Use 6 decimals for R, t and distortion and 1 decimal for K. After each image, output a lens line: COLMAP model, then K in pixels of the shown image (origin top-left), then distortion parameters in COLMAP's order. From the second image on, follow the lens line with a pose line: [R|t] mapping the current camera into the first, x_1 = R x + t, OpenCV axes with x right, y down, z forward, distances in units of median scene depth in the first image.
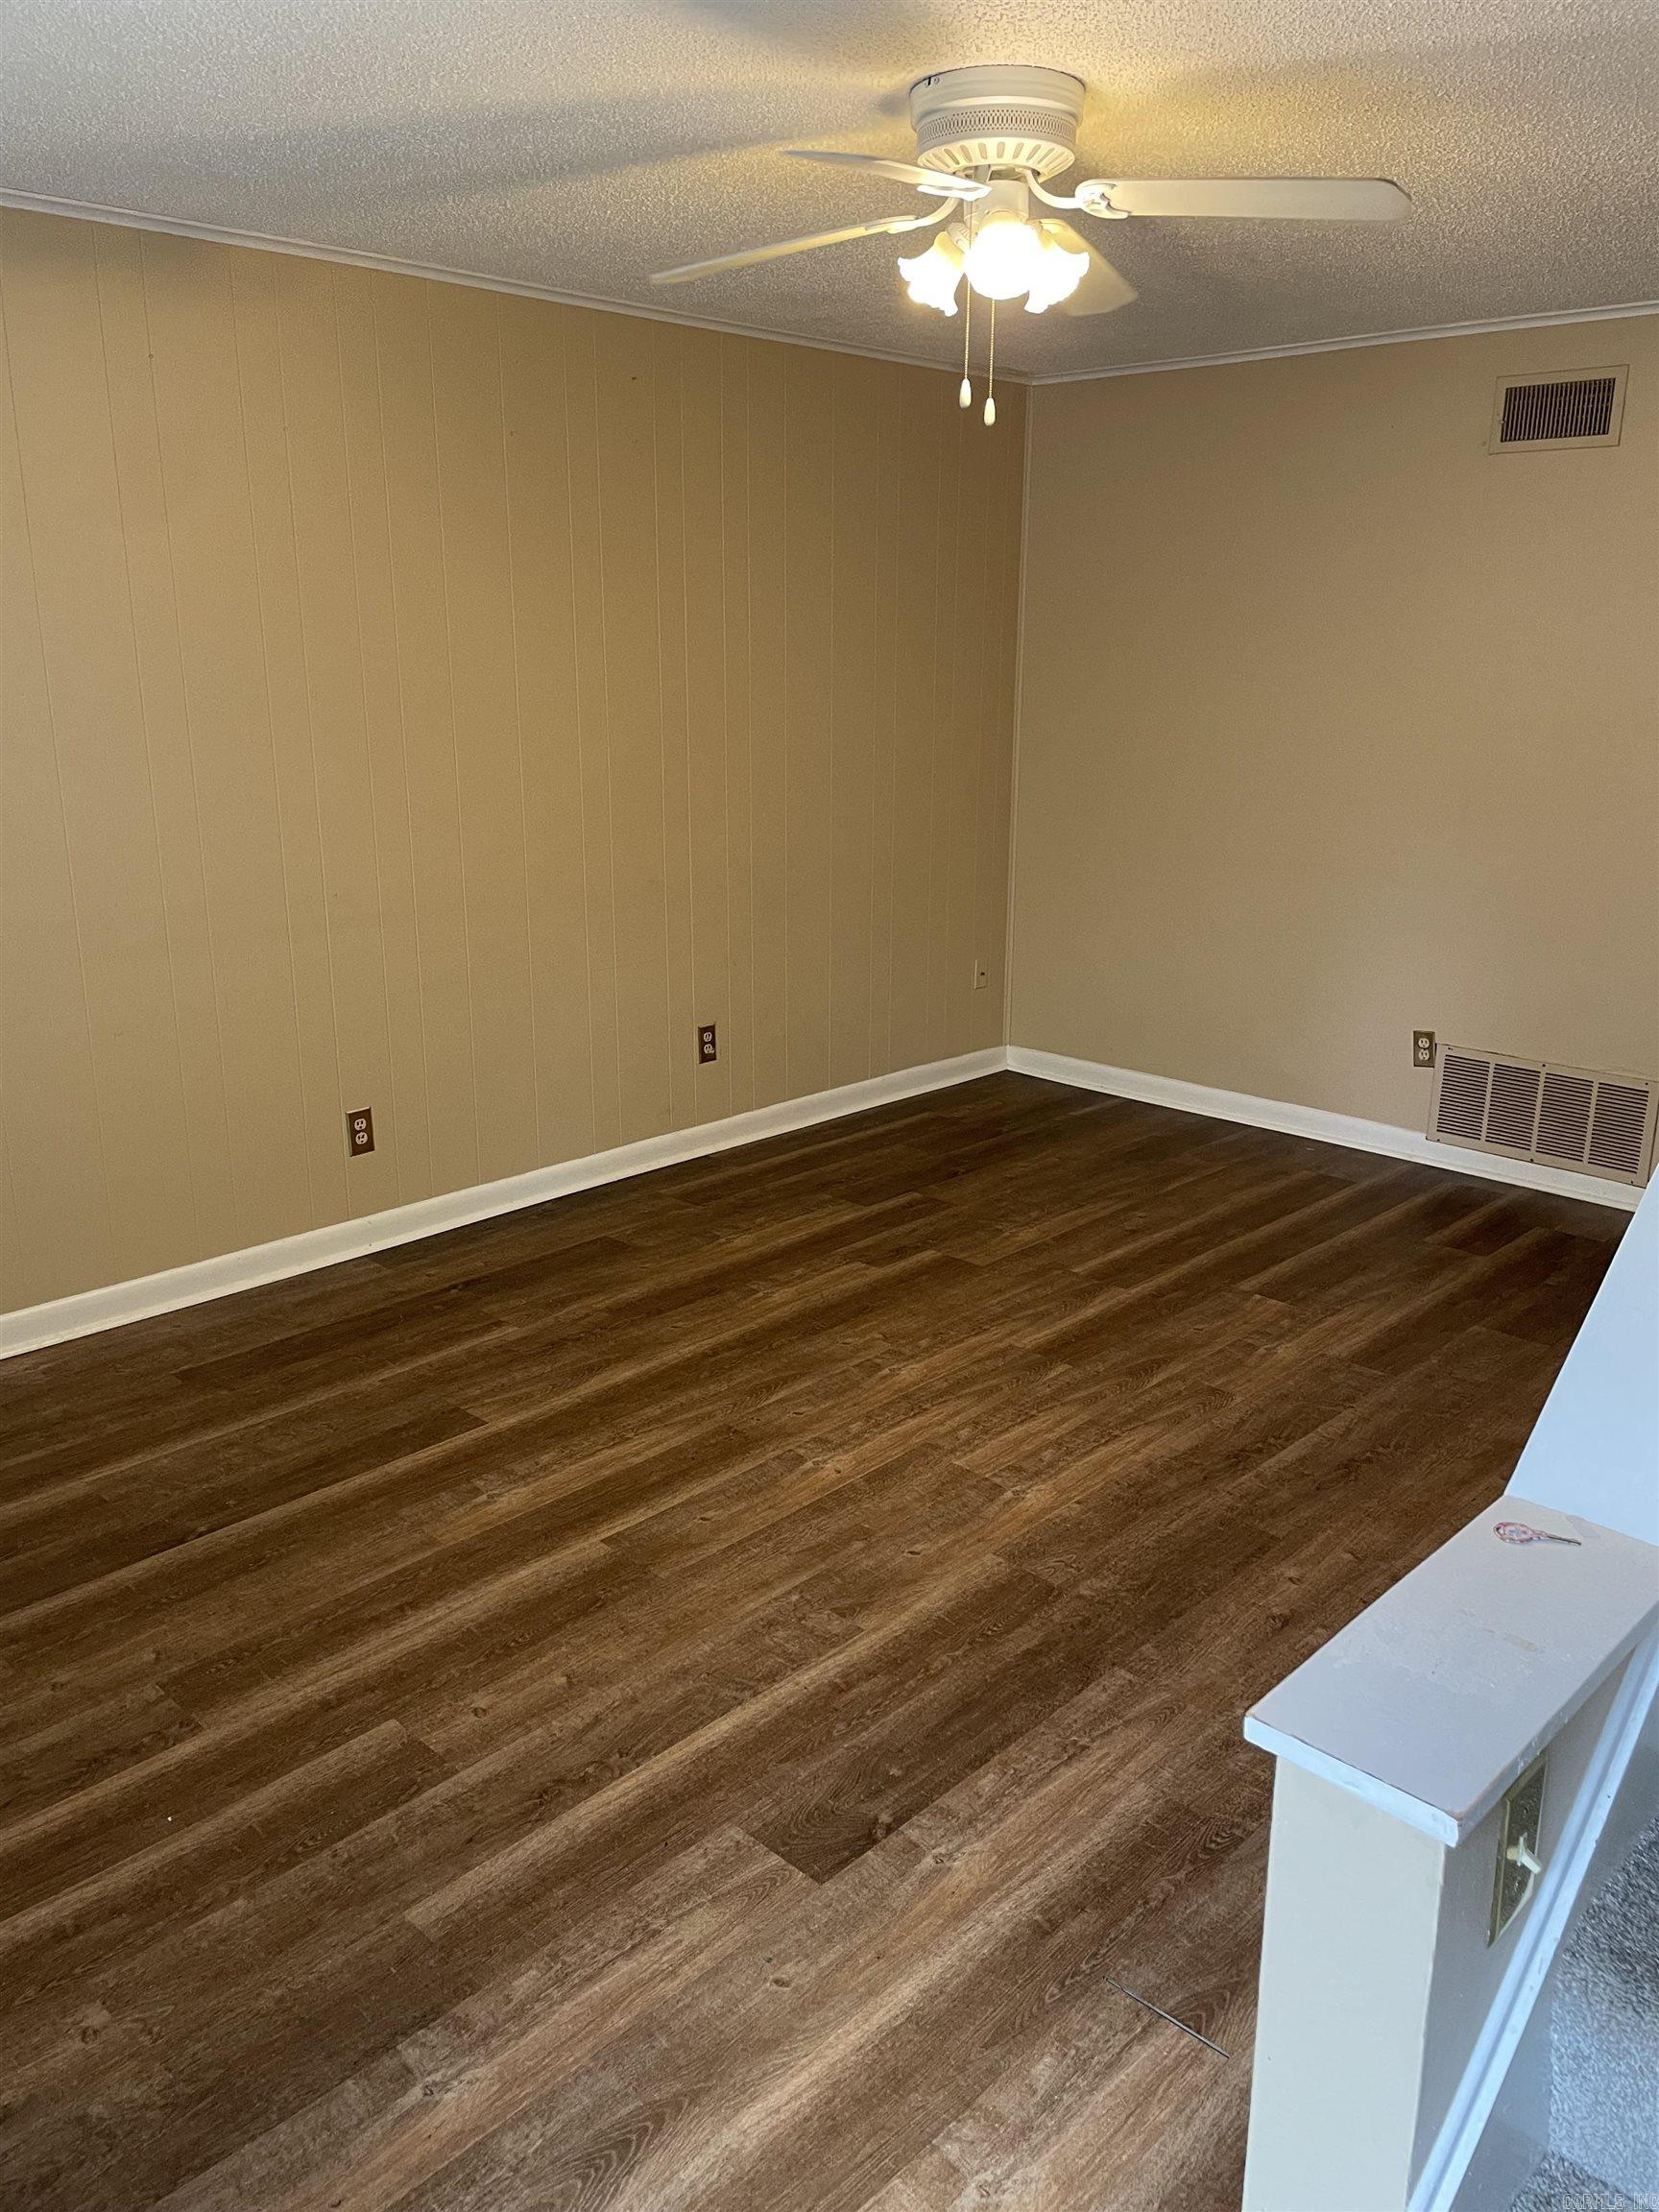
lens RADIAL K [[1669.9, 0, 830.2], [0, 1669.9, 1100.2], [0, 0, 1]] dist [0.084179, -0.110892]
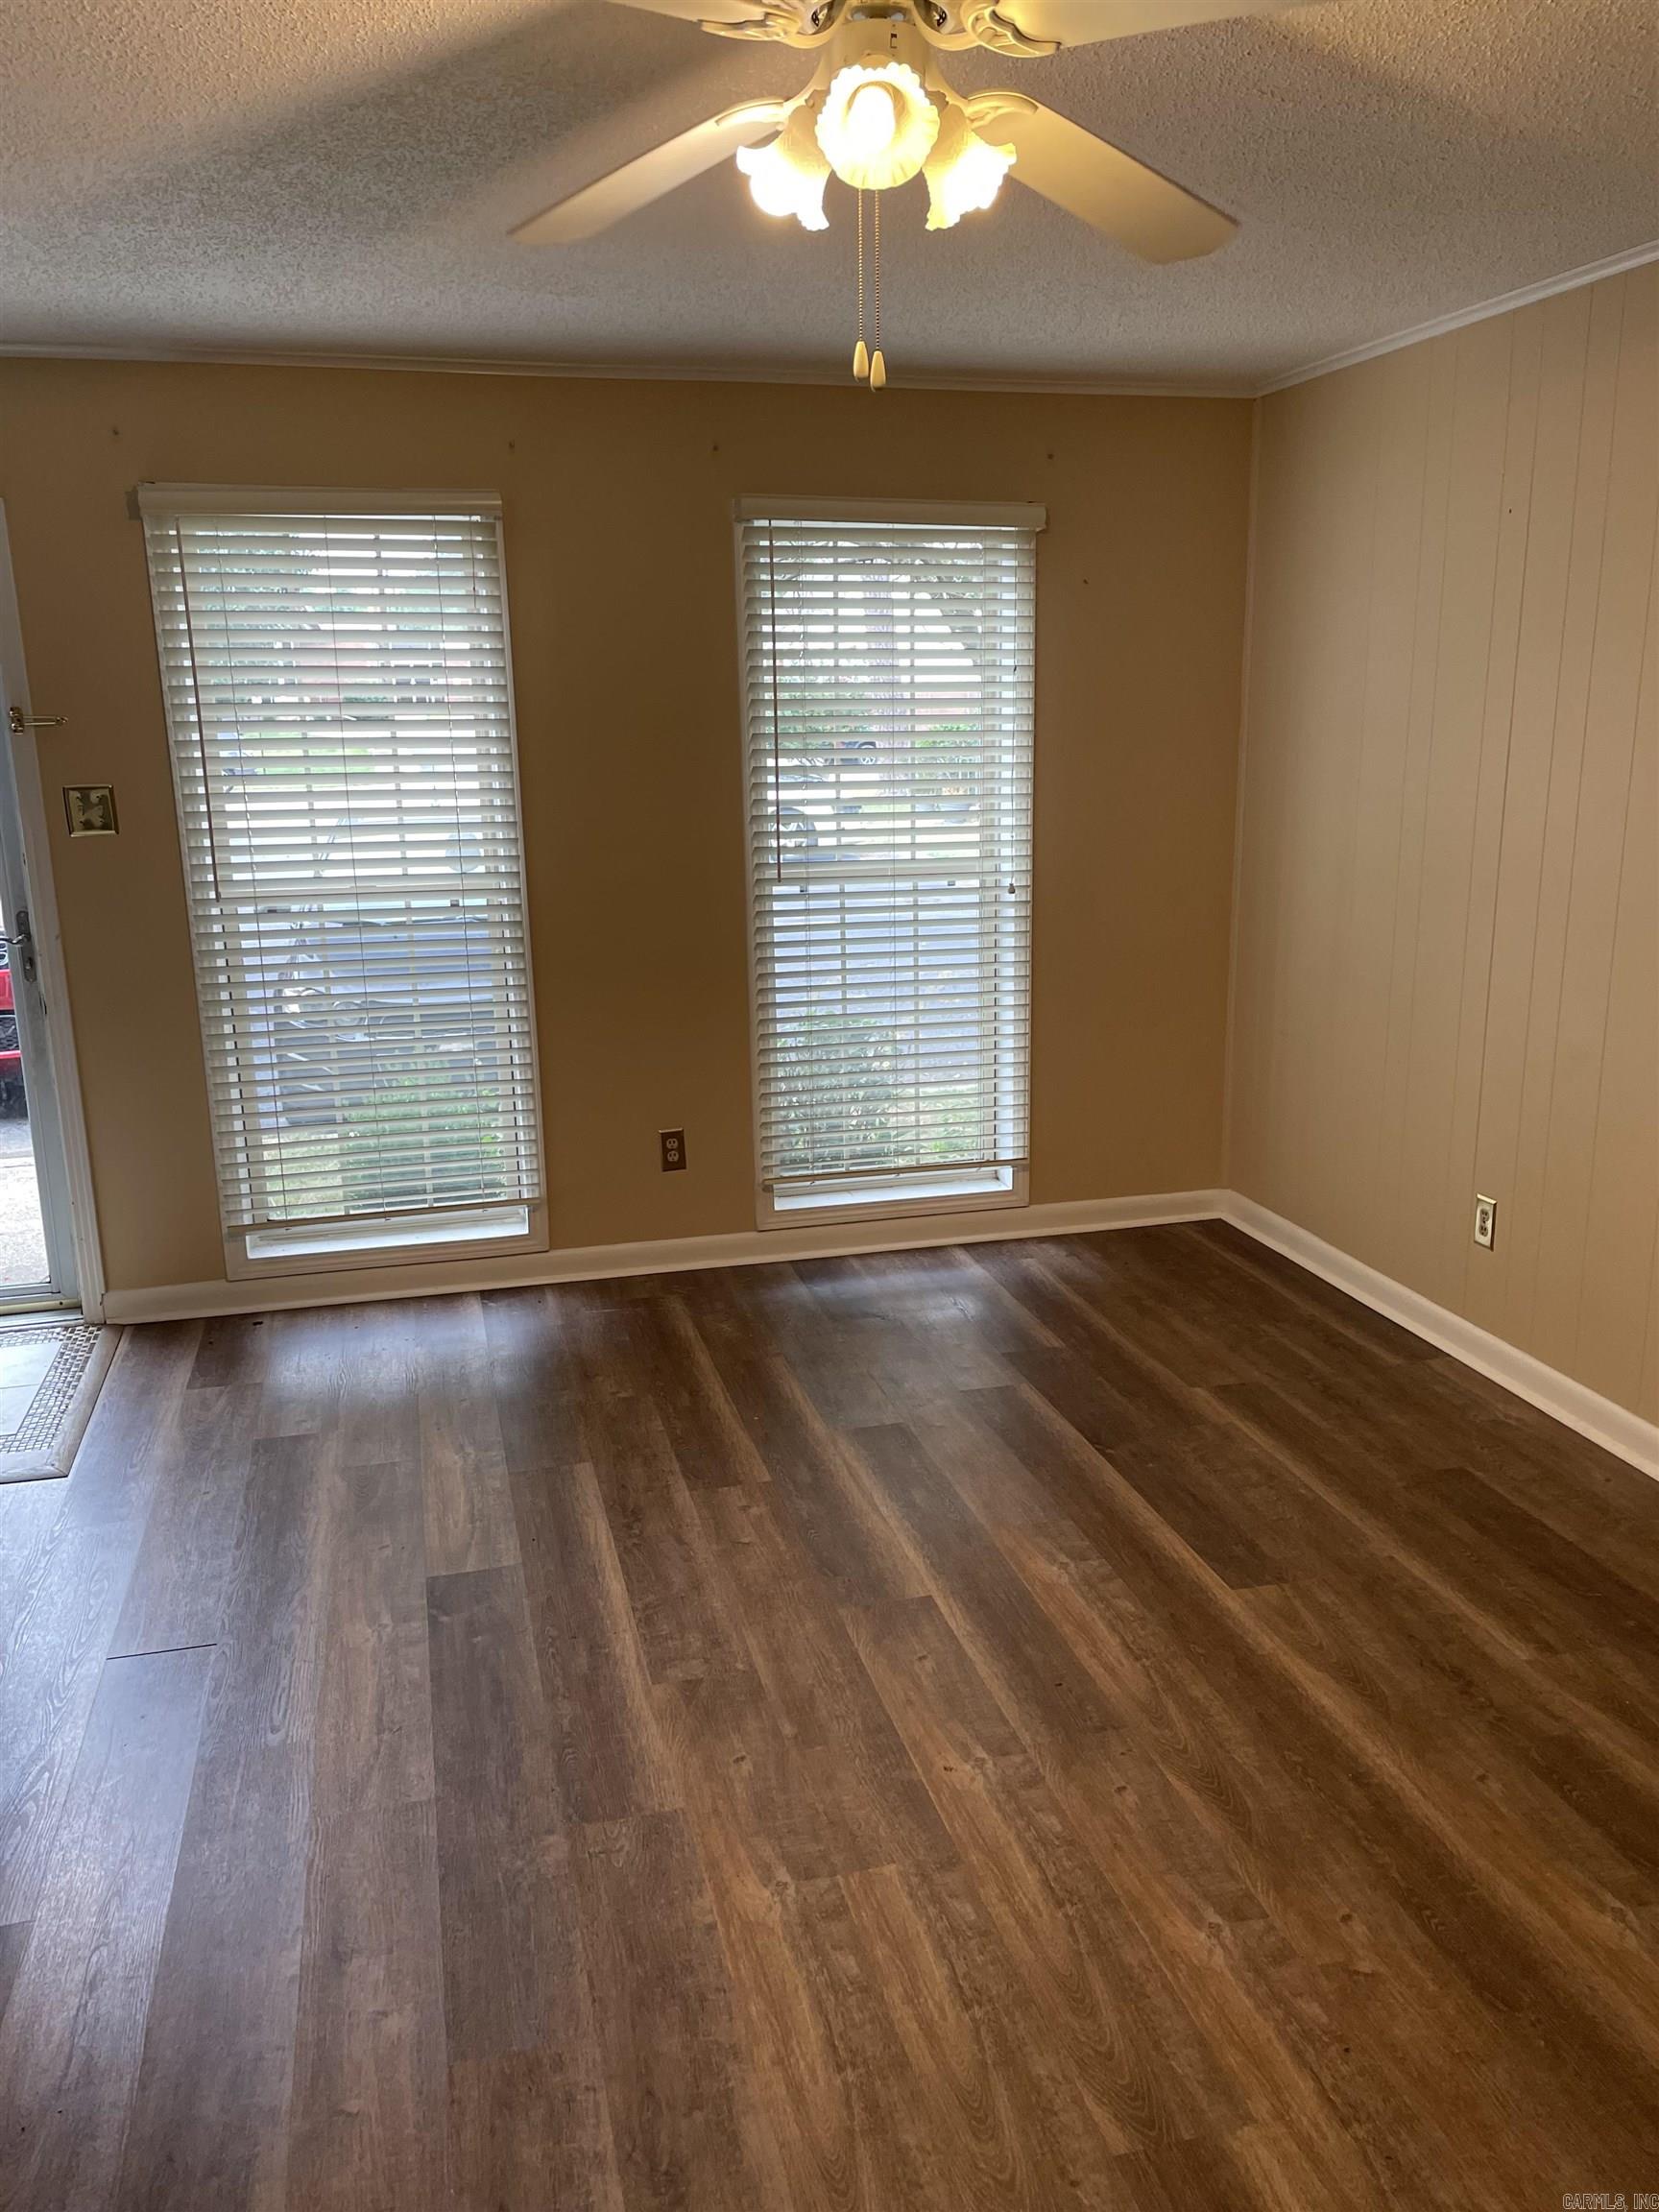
lens RADIAL K [[1669.9, 0, 828.0], [0, 1669.9, 1106.2], [0, 0, 1]] dist [0.084179, -0.110892]
pose [[-0.523520, 0.199294, -0.828377, 0.585679], [-0.218190, 0.908477, 0.356458, -0.304575], [0.823601, 0.367357, -0.432122, 1.120663]]
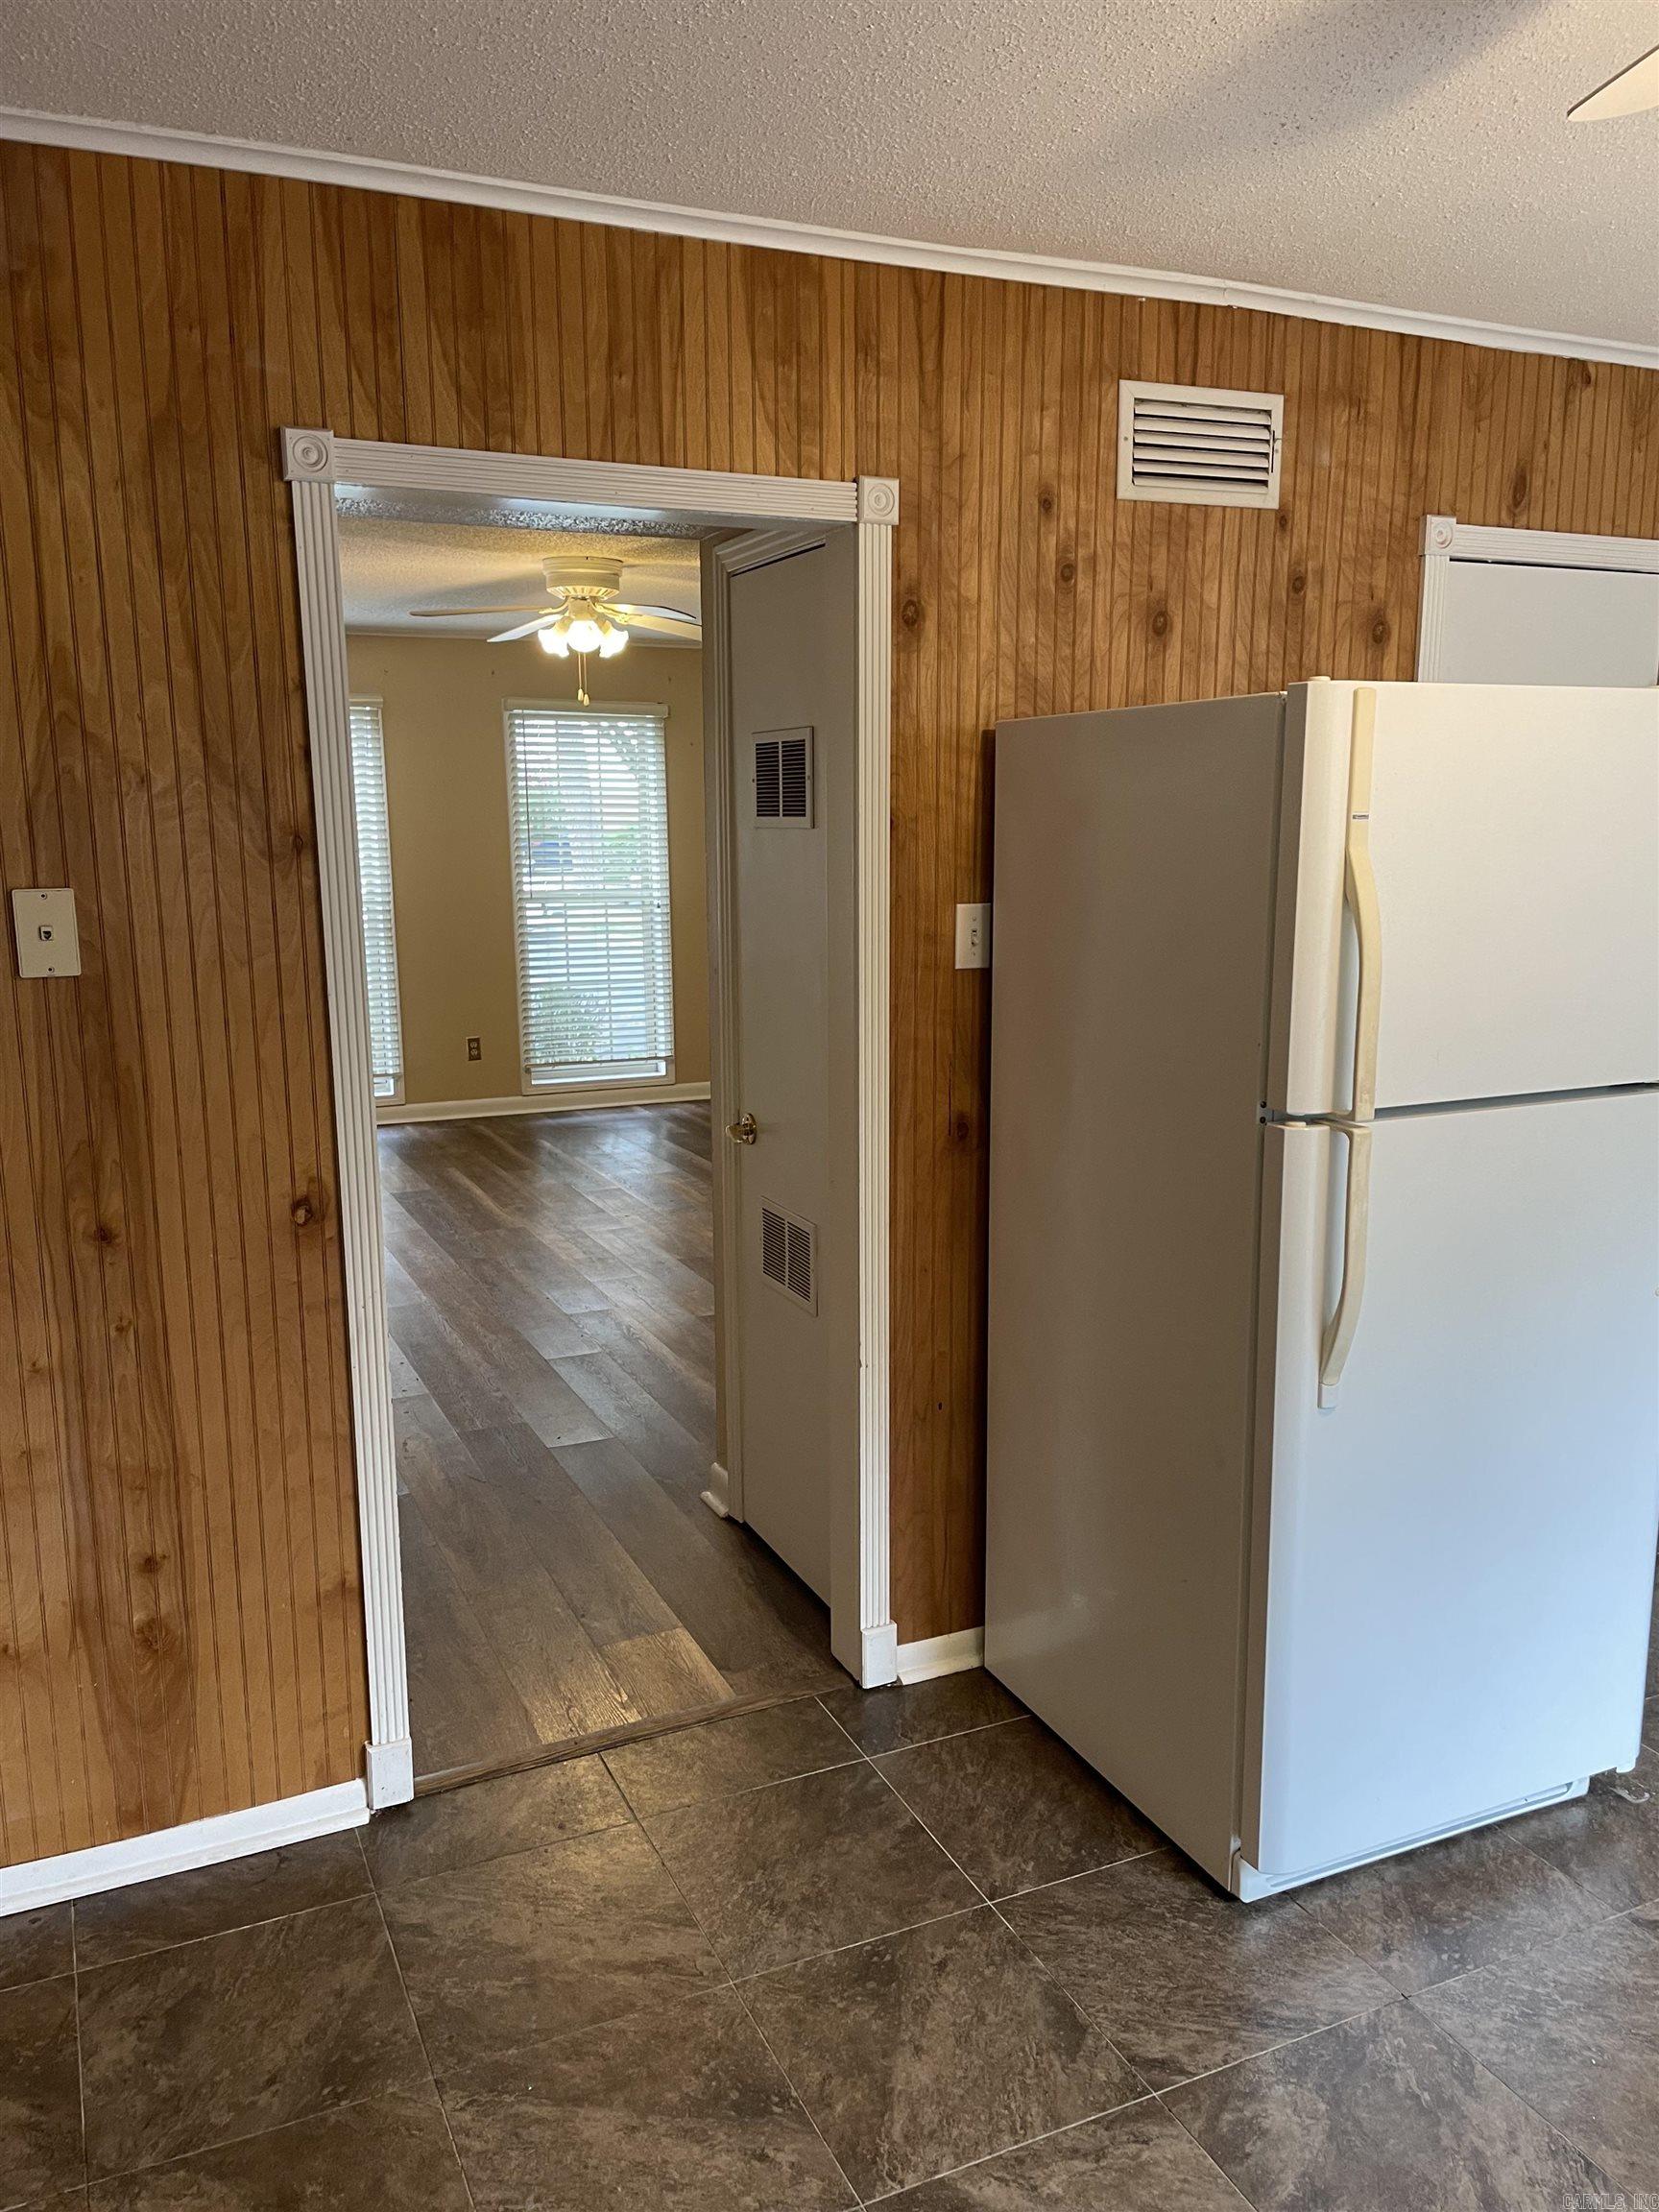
lens RADIAL K [[1669.9, 0, 828.7], [0, 1669.9, 1109.3], [0, 0, 1]] dist [0.084179, -0.110892]
pose [[-0.361824, 0.164143, -0.917682, 1.644488], [-0.245966, 0.932688, 0.263807, -0.457314], [0.899213, 0.321170, -0.297096, 1.684716]]
